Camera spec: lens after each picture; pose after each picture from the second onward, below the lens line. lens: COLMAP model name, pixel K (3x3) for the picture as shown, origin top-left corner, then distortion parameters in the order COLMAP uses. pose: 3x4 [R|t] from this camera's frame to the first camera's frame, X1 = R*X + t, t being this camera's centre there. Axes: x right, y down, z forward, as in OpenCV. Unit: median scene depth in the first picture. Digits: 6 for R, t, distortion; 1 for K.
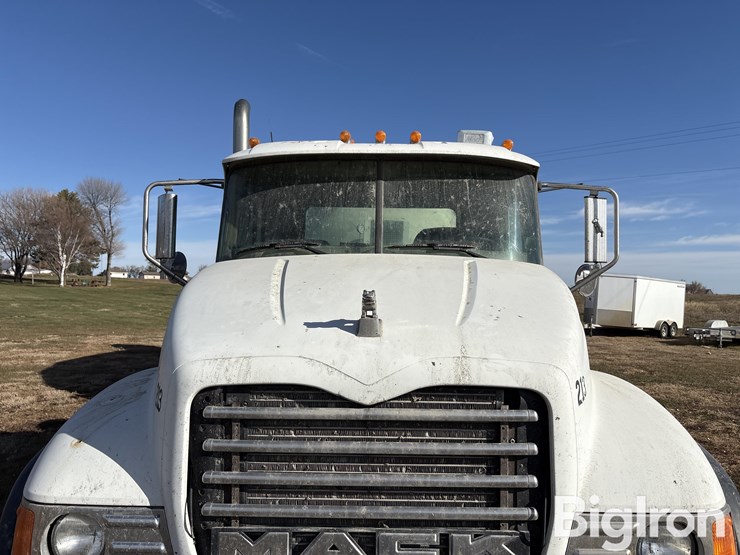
lens RADIAL K [[565.3, 0, 376.8], [0, 565.3, 273.6], [0, 0, 1]] dist [0.052023, -0.062191]
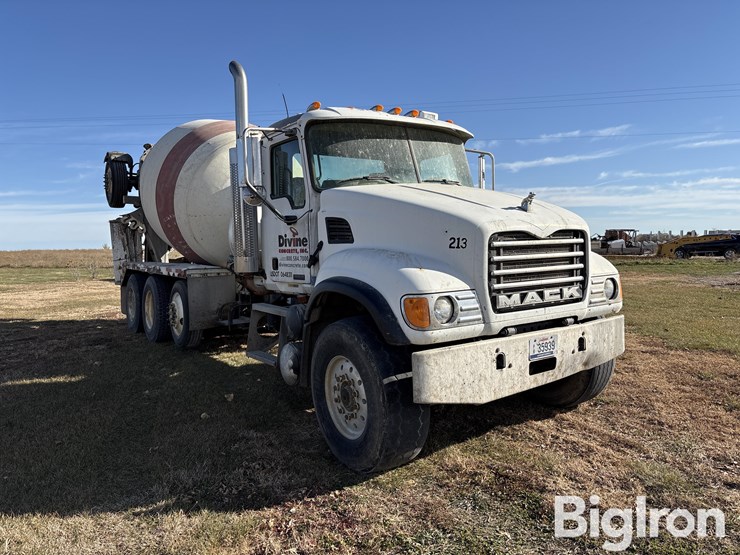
lens RADIAL K [[565.3, 0, 375.4], [0, 565.3, 276.0], [0, 0, 1]] dist [0.052023, -0.062191]
pose [[0.806267, -0.067219, 0.587720, -1.051509], [0.025739, 0.996568, 0.078670, 0.095323], [-0.590991, -0.048302, 0.805231, -0.280375]]
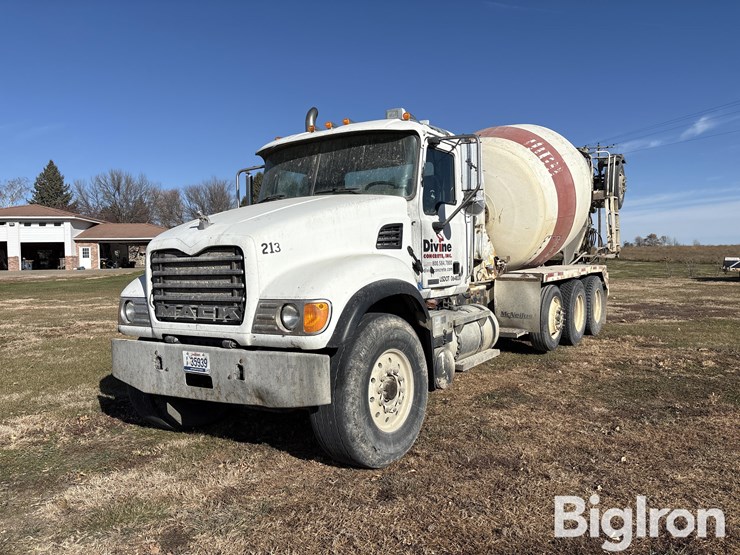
lens RADIAL K [[565.3, 0, 377.1], [0, 565.3, 273.5], [0, 0, 1]] dist [0.052023, -0.062191]
pose [[0.841779, -0.019287, -0.539478, 1.041324], [0.048764, 0.997993, 0.040410, 0.130393], [0.537616, -0.060324, 0.841029, -0.342101]]
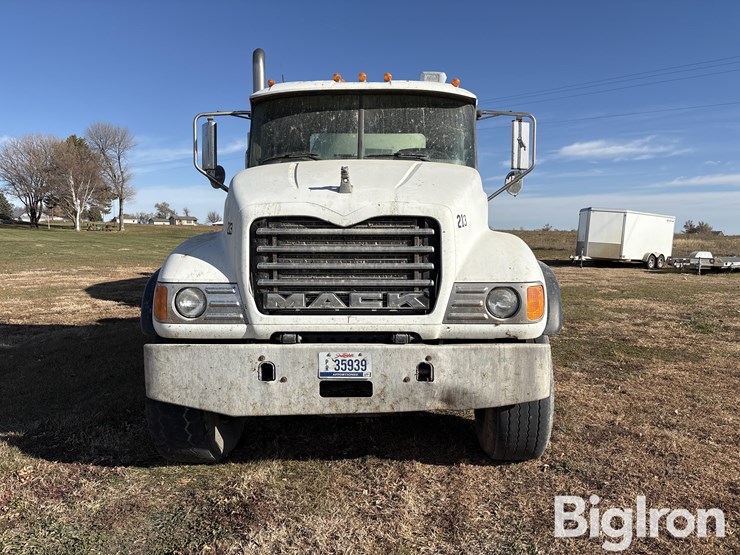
lens RADIAL K [[565.3, 0, 377.7], [0, 565.3, 279.8], [0, 0, 1]] dist [0.052023, -0.062191]
pose [[0.999870, -0.008193, -0.013864, 0.062936], [0.009612, 0.994360, 0.105625, 0.109891], [0.012920, -0.105744, 0.994309, -0.458483]]
